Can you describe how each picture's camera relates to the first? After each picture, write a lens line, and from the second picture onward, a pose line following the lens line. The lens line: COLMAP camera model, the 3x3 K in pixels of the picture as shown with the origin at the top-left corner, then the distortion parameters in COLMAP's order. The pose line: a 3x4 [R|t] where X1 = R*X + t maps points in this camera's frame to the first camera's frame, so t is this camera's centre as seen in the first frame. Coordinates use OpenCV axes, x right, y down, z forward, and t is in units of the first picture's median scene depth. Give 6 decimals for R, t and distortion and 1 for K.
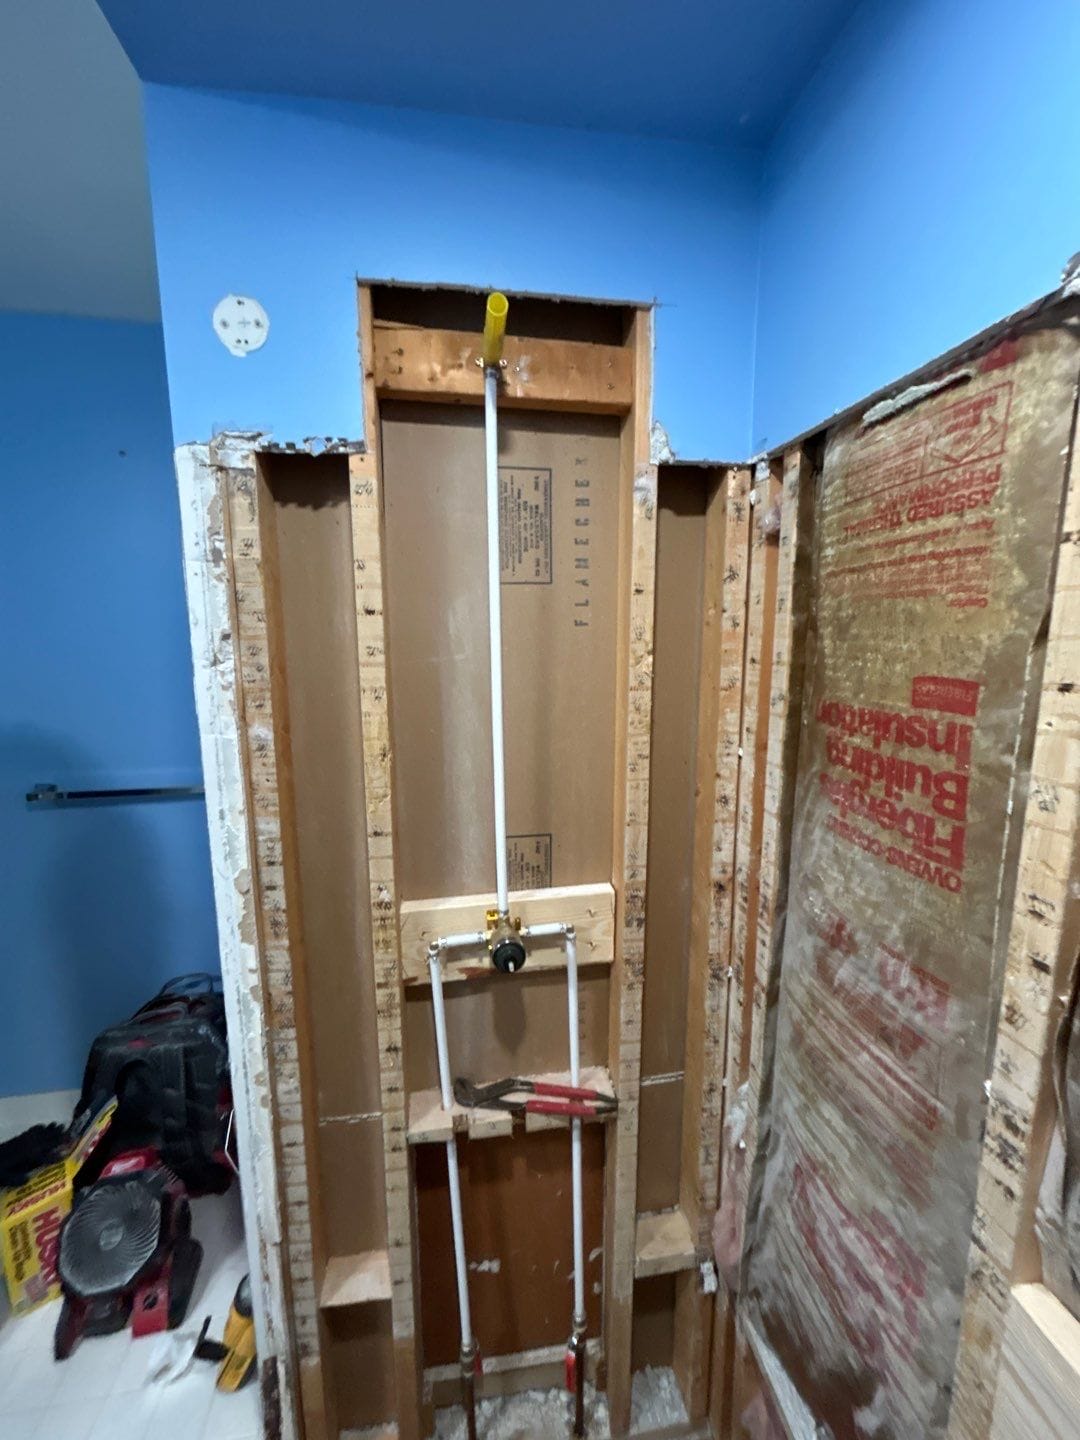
lens RADIAL K [[570.0, 0, 554.3], [0, 570.0, 723.0], [0, 0, 1]] dist [-0.009578, 0.005315]
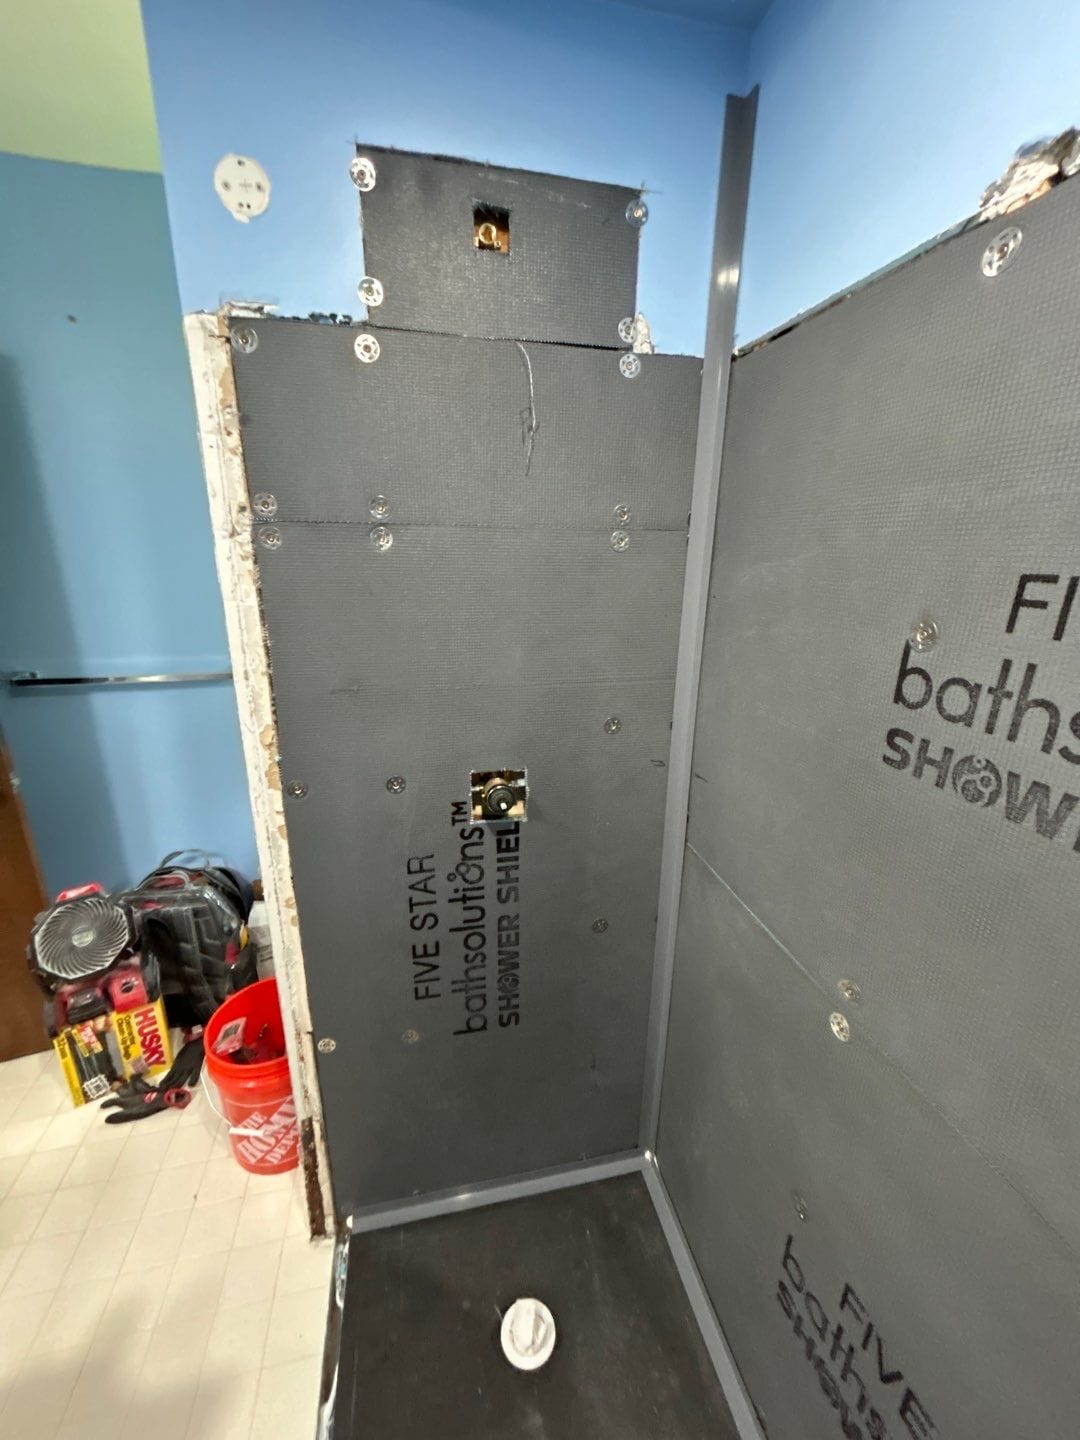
lens RADIAL K [[567.4, 0, 551.8], [0, 567.4, 721.6], [0, 0, 1]] dist [0.000014, 0.000203]
pose [[0.997460, 0.001134, 0.071218, -0.063748], [-0.011301, 0.989729, 0.142510, 0.086290], [-0.070324, -0.142953, 0.987228, -0.163545]]
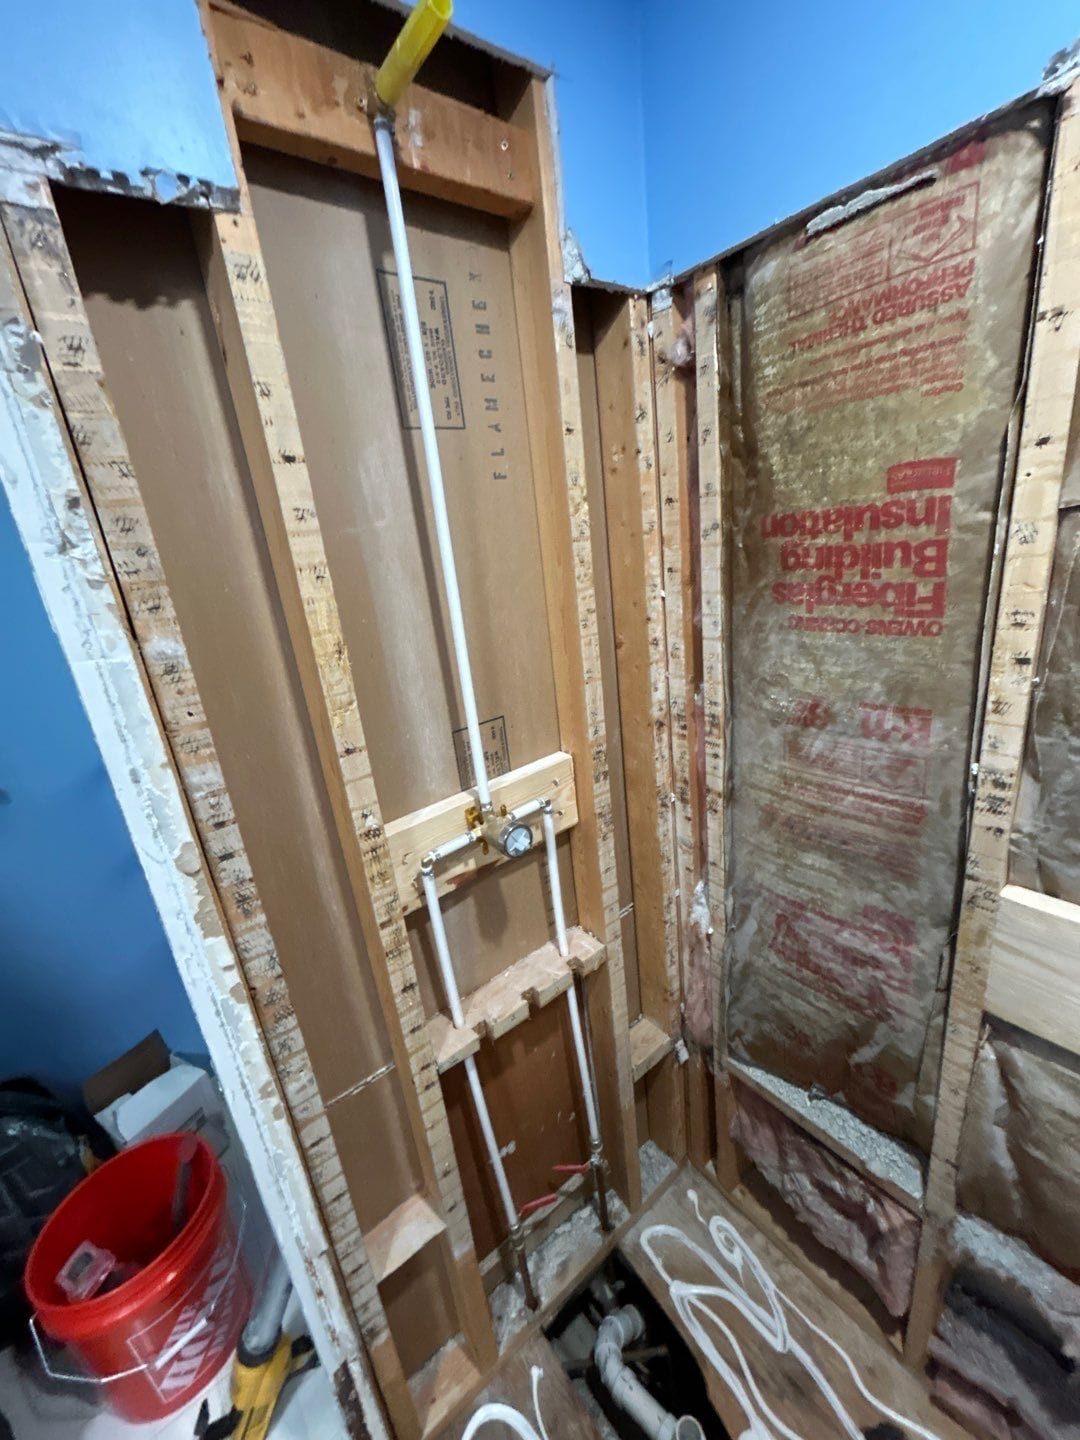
lens RADIAL K [[566.9, 0, 540.0], [0, 566.9, 720.0], [0, 0, 1]] dist [-0.000873, -0.000062]
pose [[0.869695, -0.236694, 0.433135, -0.444203], [0.180884, 0.969309, 0.166497, 0.071324], [-0.459250, -0.066455, 0.885818, 0.176767]]
